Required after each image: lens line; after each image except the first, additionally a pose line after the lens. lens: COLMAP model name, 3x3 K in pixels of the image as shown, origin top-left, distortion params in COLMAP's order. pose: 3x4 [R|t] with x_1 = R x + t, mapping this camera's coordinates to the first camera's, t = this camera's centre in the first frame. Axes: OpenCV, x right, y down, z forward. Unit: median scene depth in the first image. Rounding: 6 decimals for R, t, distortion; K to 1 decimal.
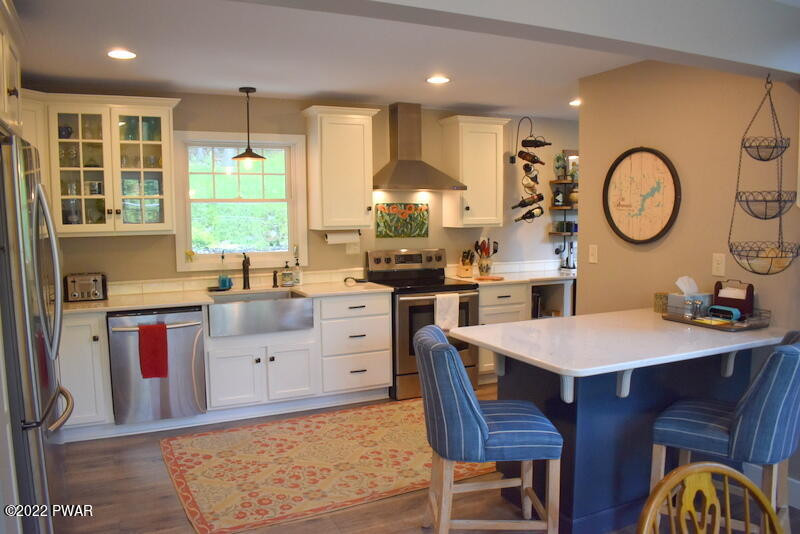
lens RADIAL K [[626.7, 0, 399.3], [0, 626.7, 267.6], [0, 0, 1]] dist [-0.092345, 0.012982]
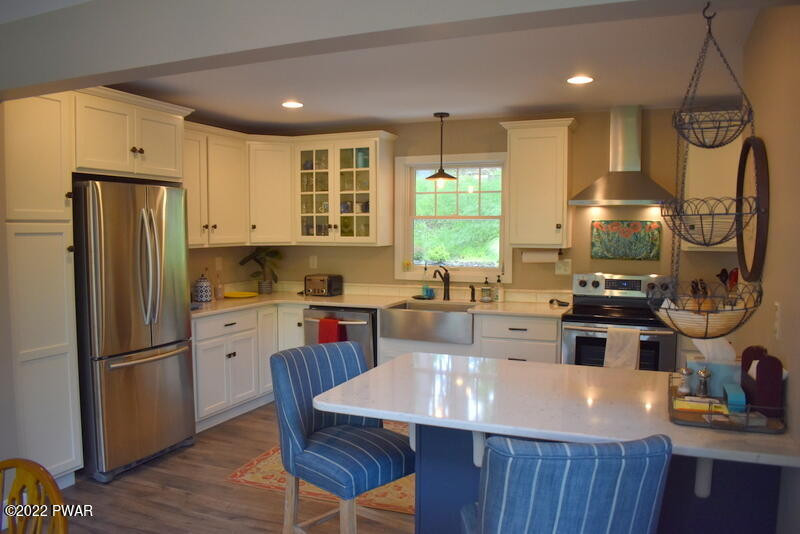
lens RADIAL K [[626.7, 0, 393.8], [0, 626.7, 265.9], [0, 0, 1]] dist [-0.092345, 0.012982]
pose [[0.667511, 0.052850, -0.742722, 0.515283], [-0.074238, 0.997232, 0.004240, -0.023477], [0.740889, 0.052308, 0.669587, 0.223357]]
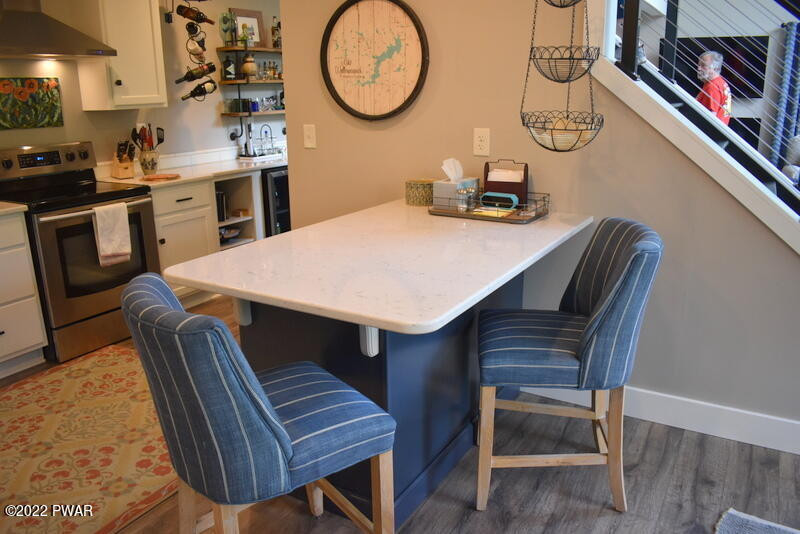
lens RADIAL K [[626.7, 0, 399.6], [0, 626.7, 273.1], [0, 0, 1]] dist [-0.092345, 0.012982]
pose [[0.834159, -0.157562, 0.528538, -0.031470], [0.055143, 0.977348, 0.204326, -0.007074], [-0.548760, -0.141295, 0.823953, 0.248994]]
